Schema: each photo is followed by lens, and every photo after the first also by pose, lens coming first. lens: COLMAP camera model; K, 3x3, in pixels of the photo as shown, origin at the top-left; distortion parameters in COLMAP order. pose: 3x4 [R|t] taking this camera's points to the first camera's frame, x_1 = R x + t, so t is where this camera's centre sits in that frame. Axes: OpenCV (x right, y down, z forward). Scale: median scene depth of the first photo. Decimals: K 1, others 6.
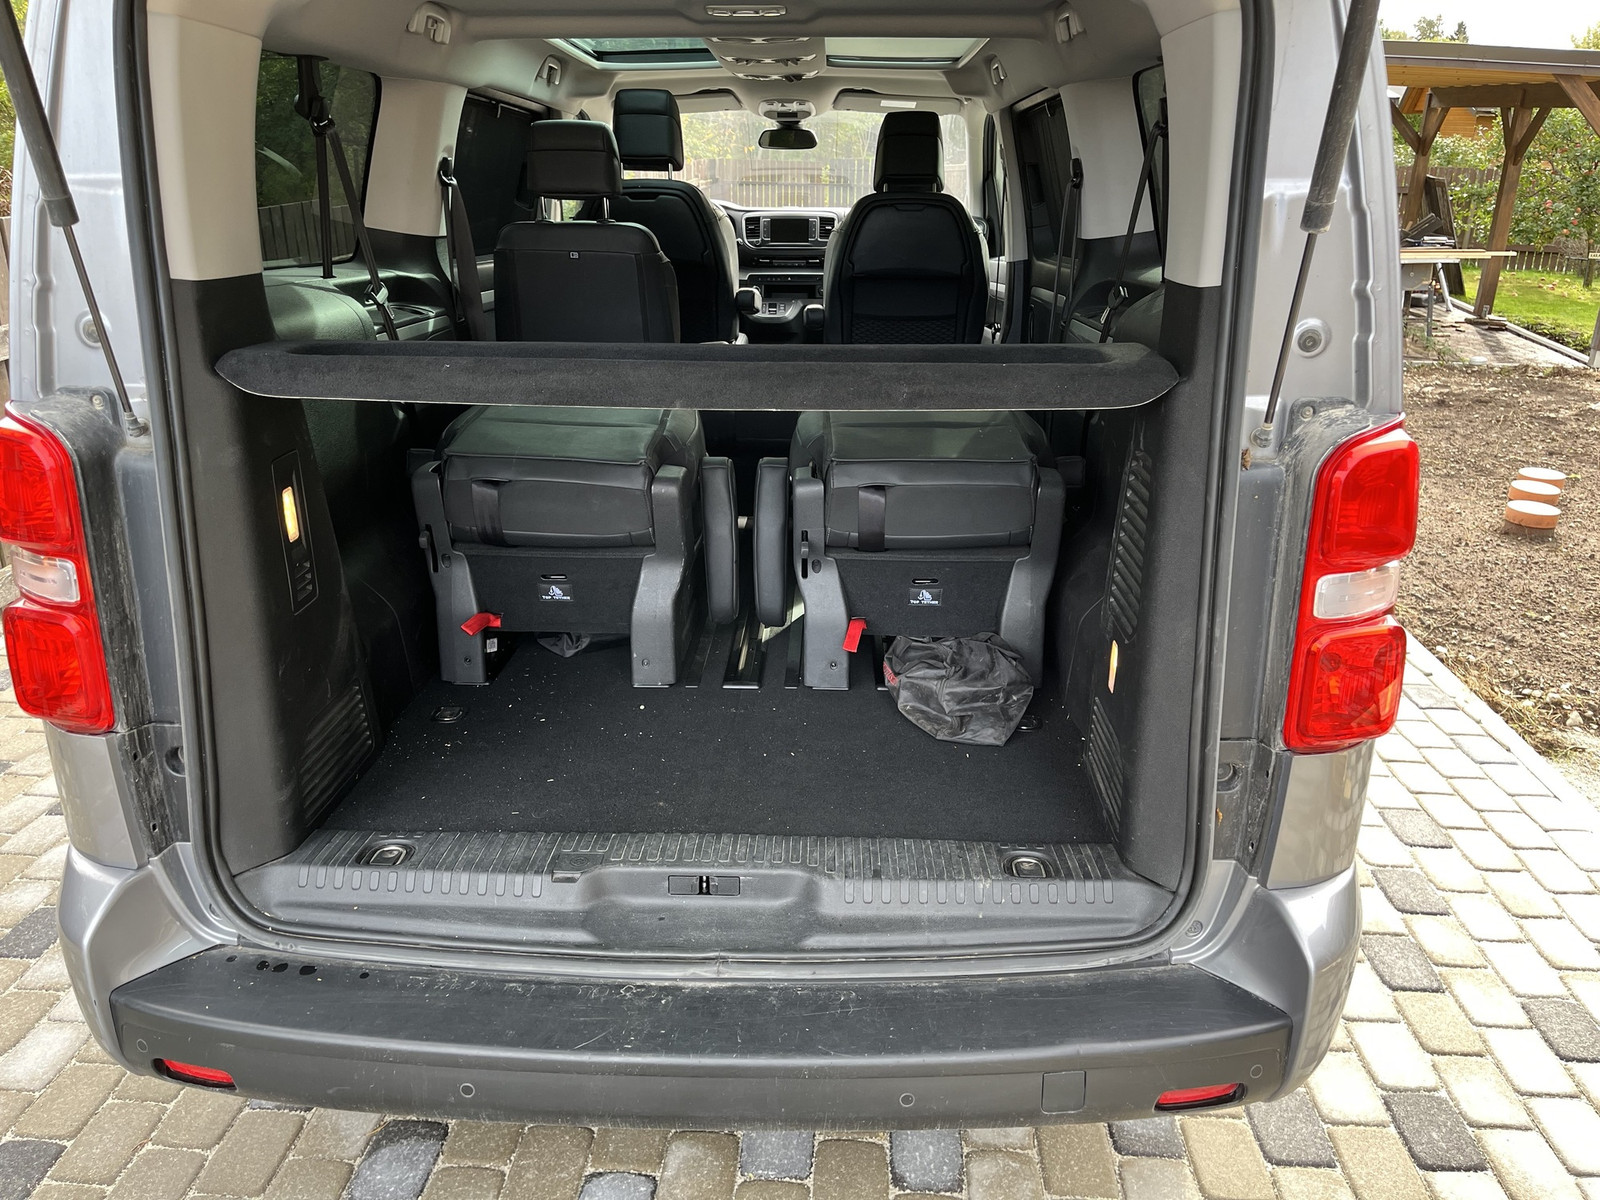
lens RADIAL K [[1221.5, 0, 800.0], [0, 1221.5, 600.0], [0, 0, 1]] dist [0.070001, -0.108388]
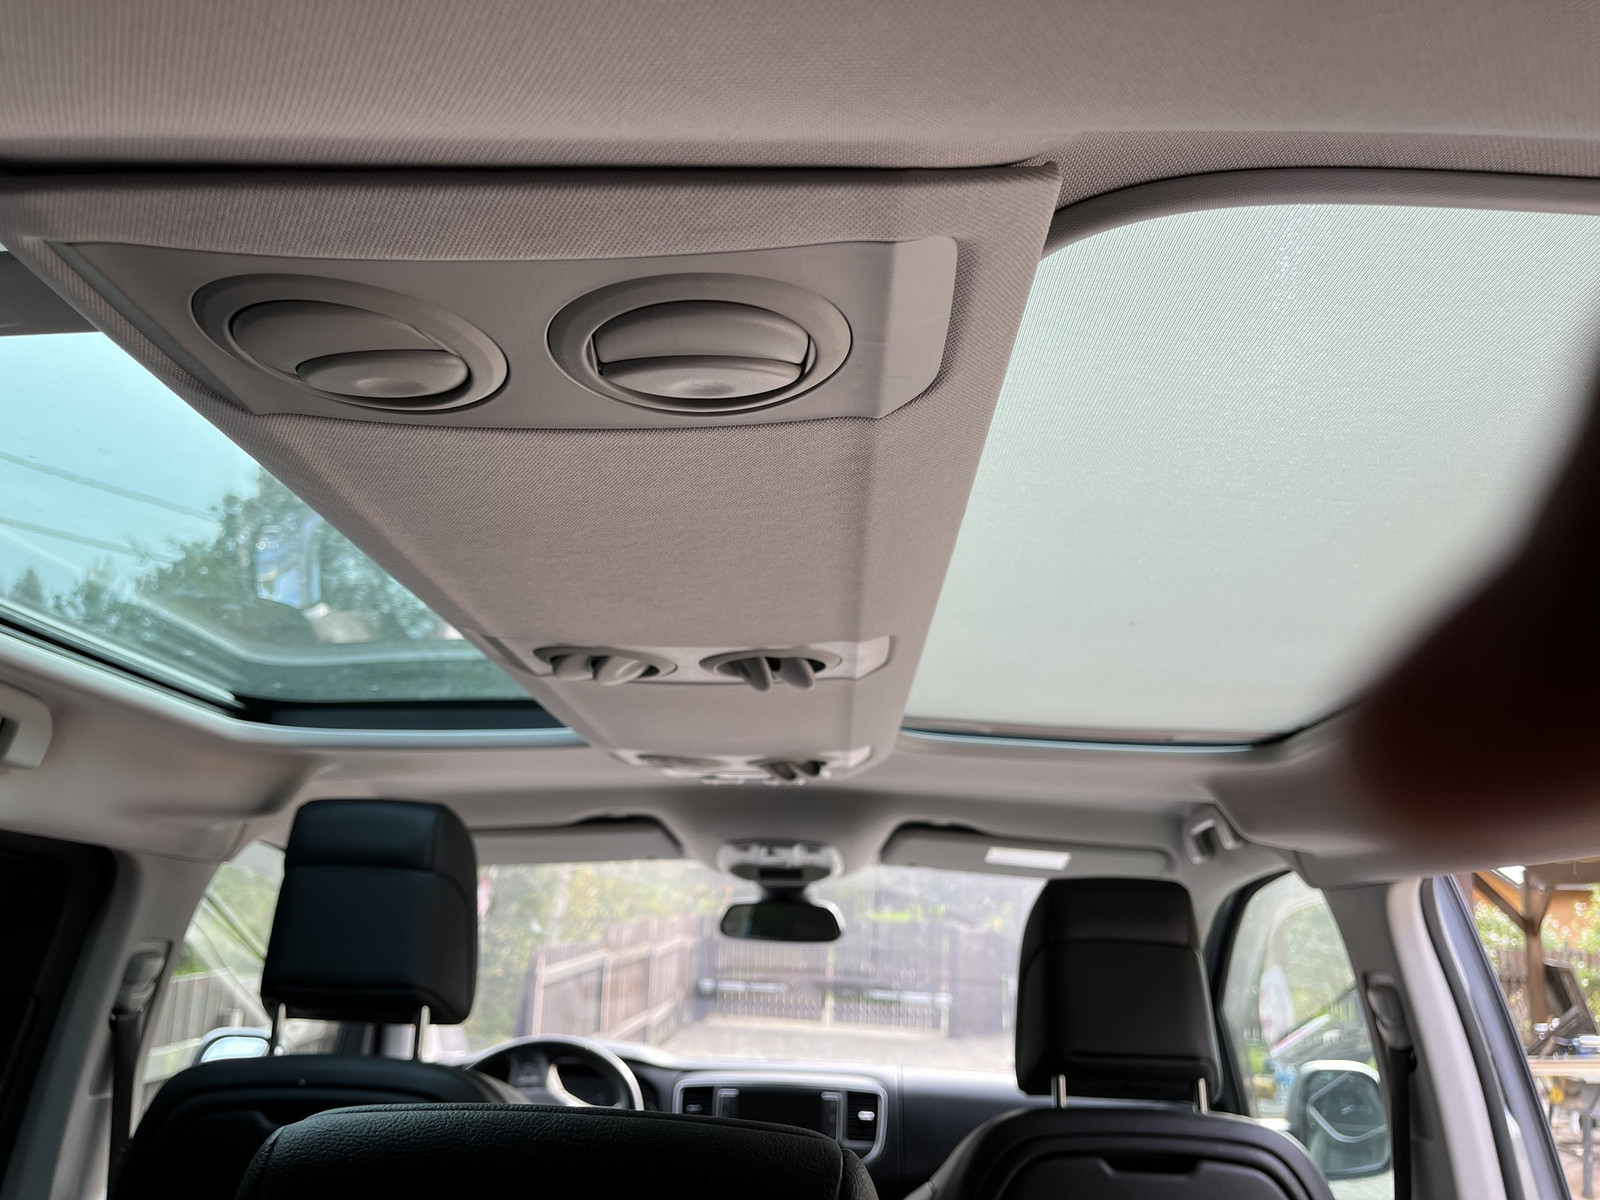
lens RADIAL K [[1221.5, 0, 800.0], [0, 1221.5, 600.0], [0, 0, 1]] dist [0.070001, -0.108388]
pose [[0.999729, 0.021450, -0.009054, -0.001160], [-0.022844, 0.828560, -0.559433, -0.222081], [-0.004498, 0.559489, 0.828826, 0.562006]]
